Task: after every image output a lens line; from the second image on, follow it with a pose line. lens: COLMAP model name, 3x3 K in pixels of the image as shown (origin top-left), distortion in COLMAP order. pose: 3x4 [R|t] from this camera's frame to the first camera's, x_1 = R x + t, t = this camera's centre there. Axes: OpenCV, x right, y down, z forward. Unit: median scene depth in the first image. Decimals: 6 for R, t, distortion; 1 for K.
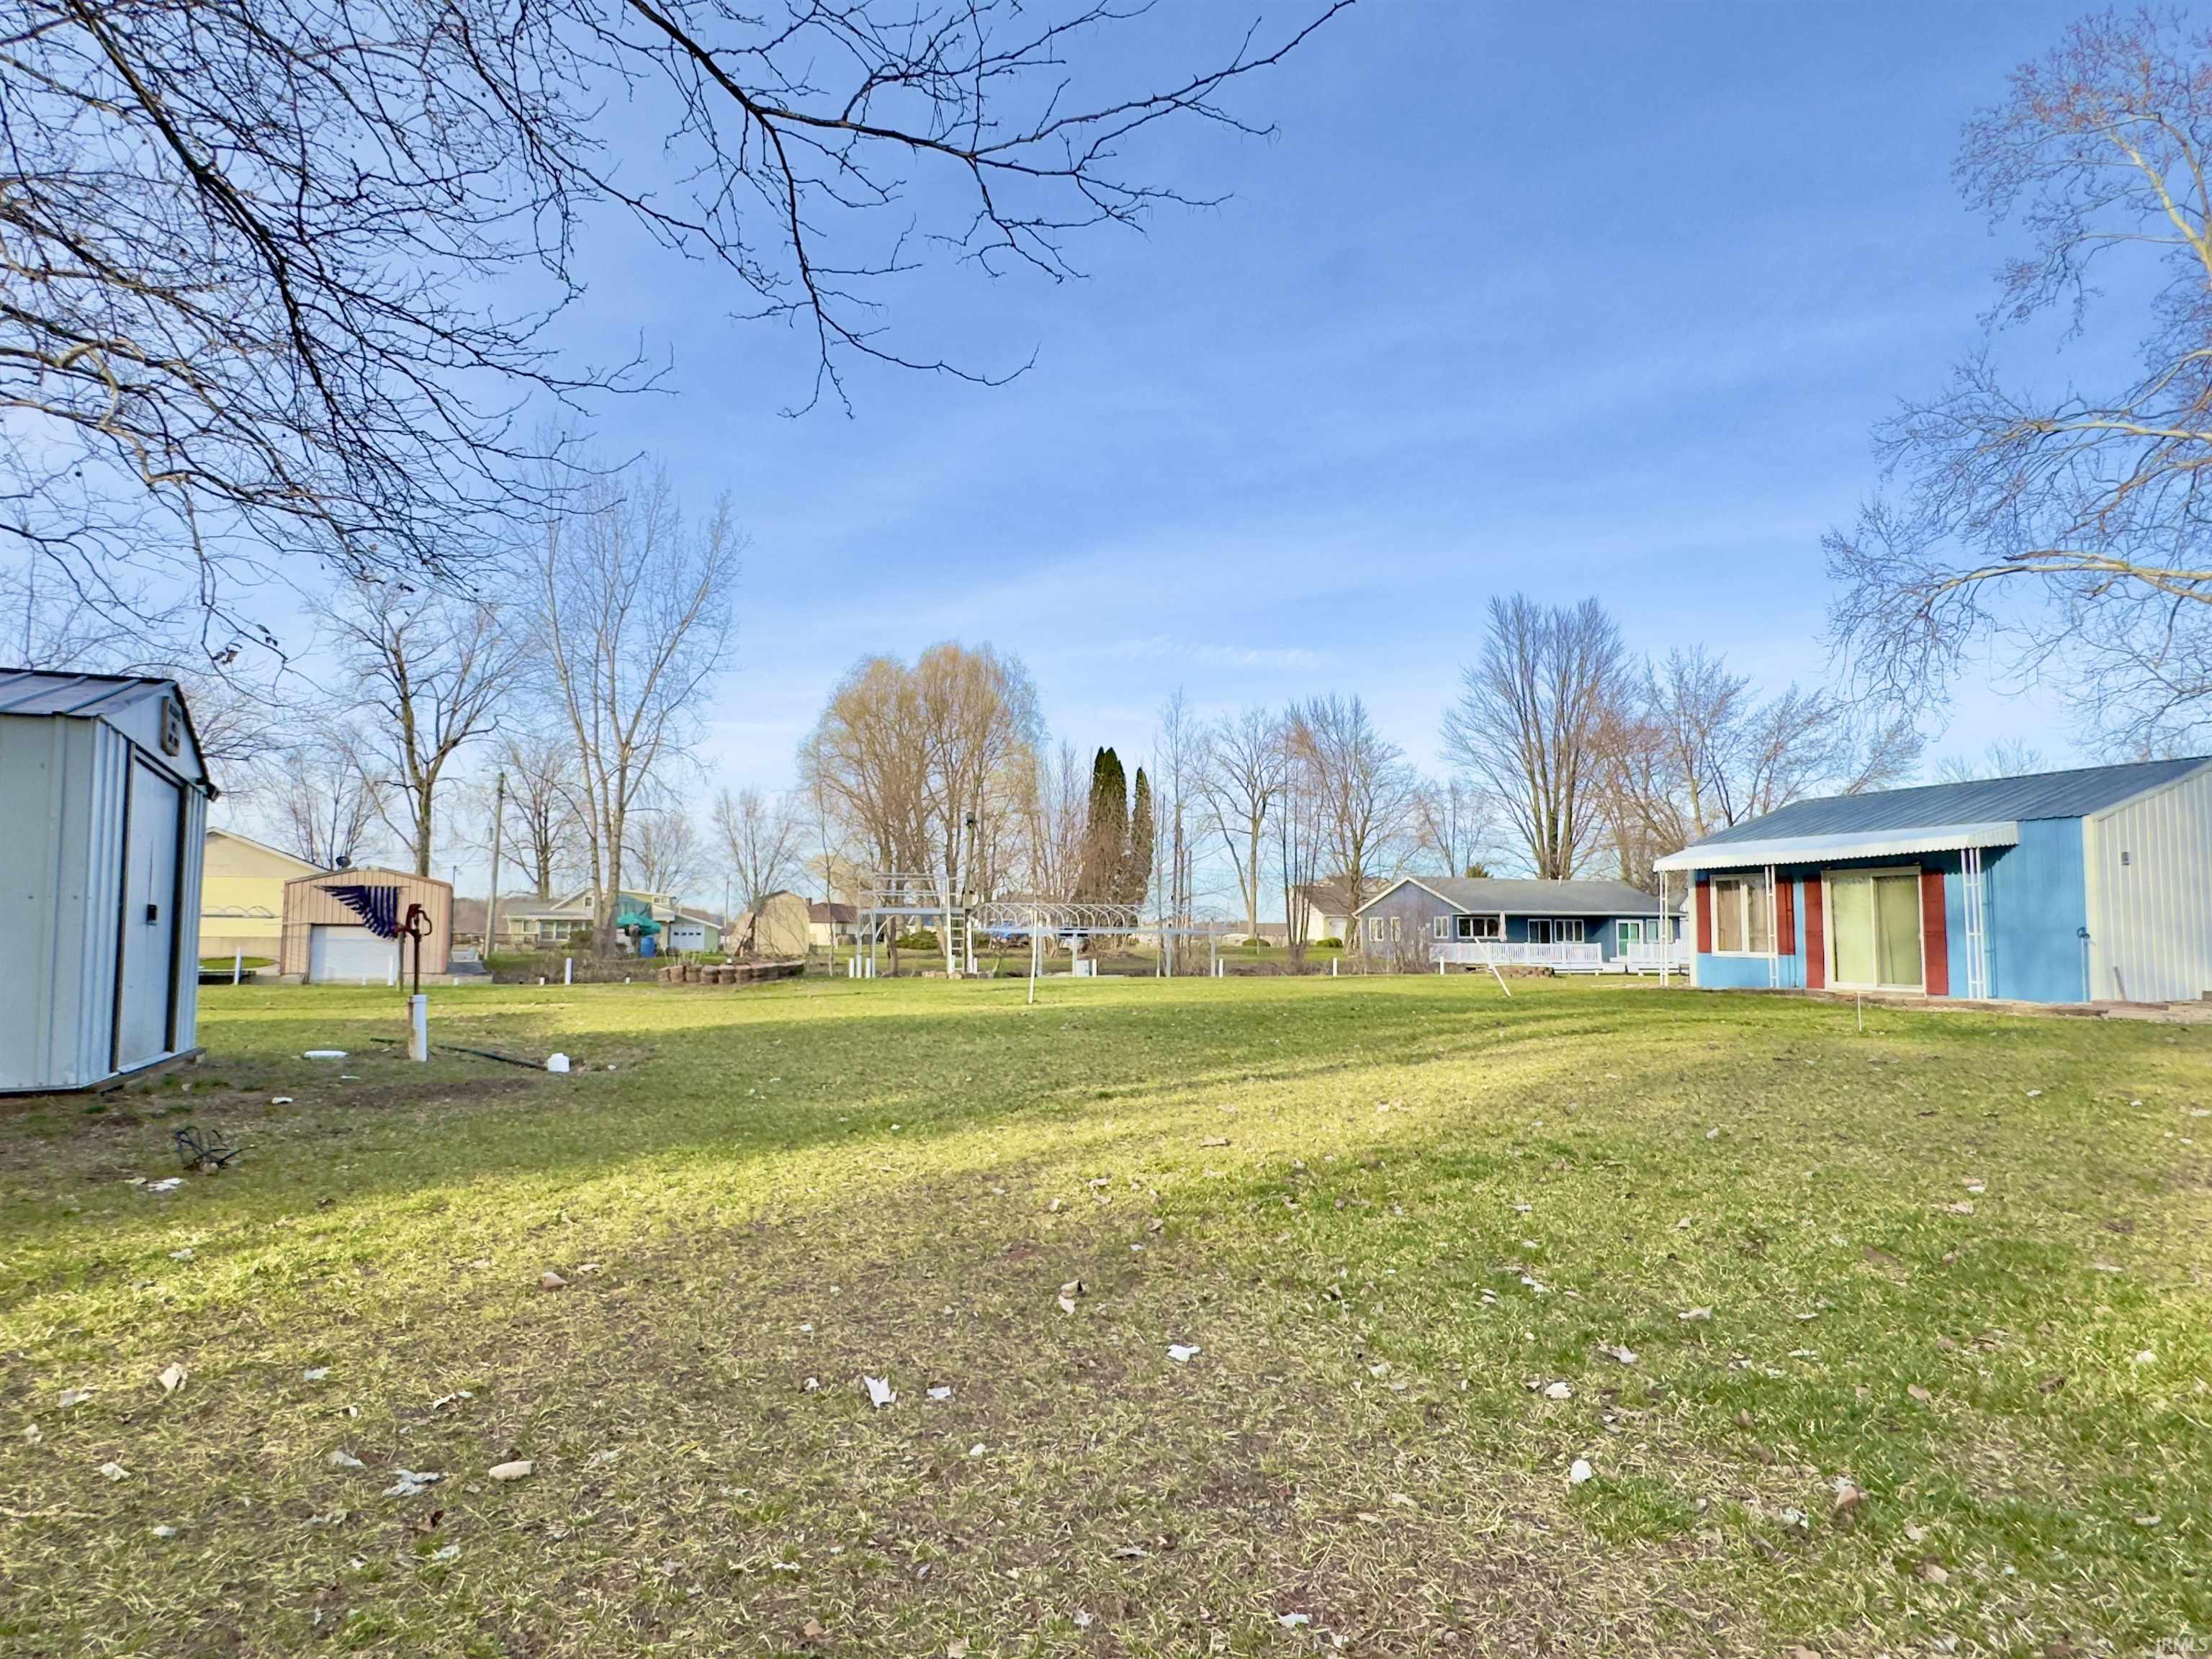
lens RADIAL K [[1279.1, 0, 1102.2], [0, 1279.1, 851.1], [0, 0, 1]] dist [0.002139, 0.002002]
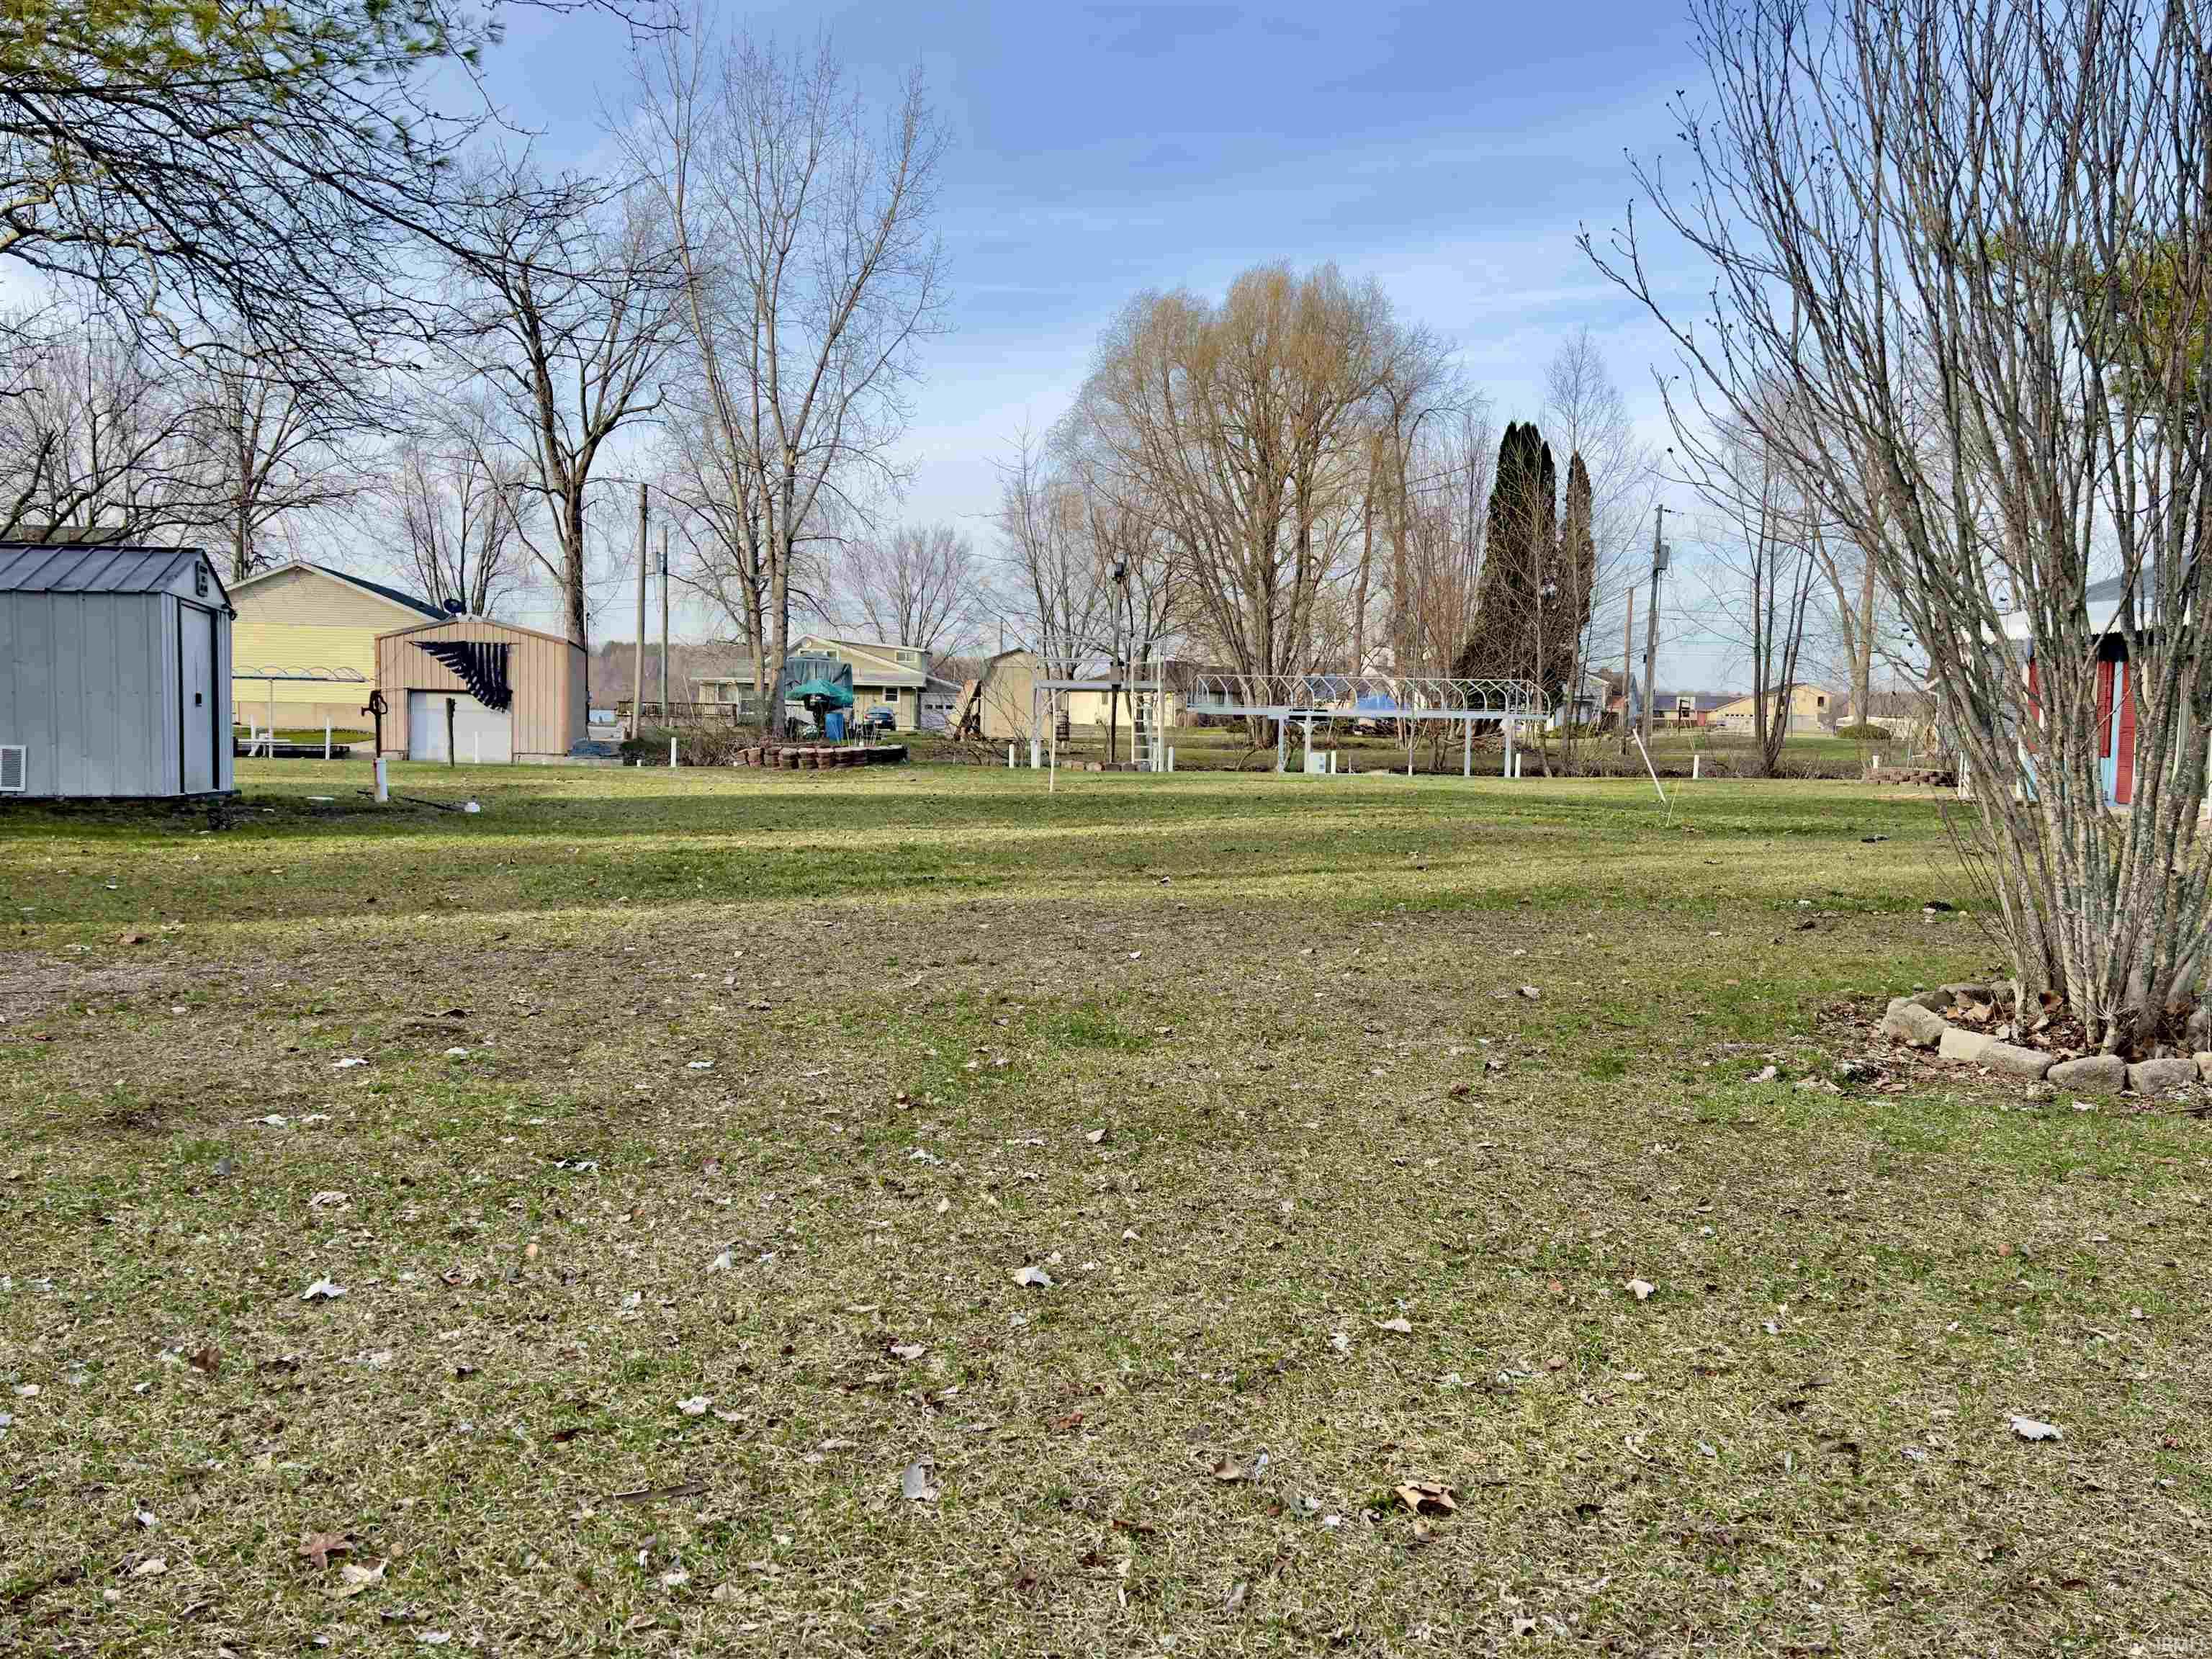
lens RADIAL K [[2194.5, 0, 1106.0], [0, 2194.5, 829.5], [0, 0, 1]] dist [0.196434, -0.012025]
pose [[0.962771, 0.026210, -0.269044, 0.129024], [0.006018, 0.992963, 0.118268, -0.013547], [0.270251, -0.115484, 0.955839, -0.163946]]
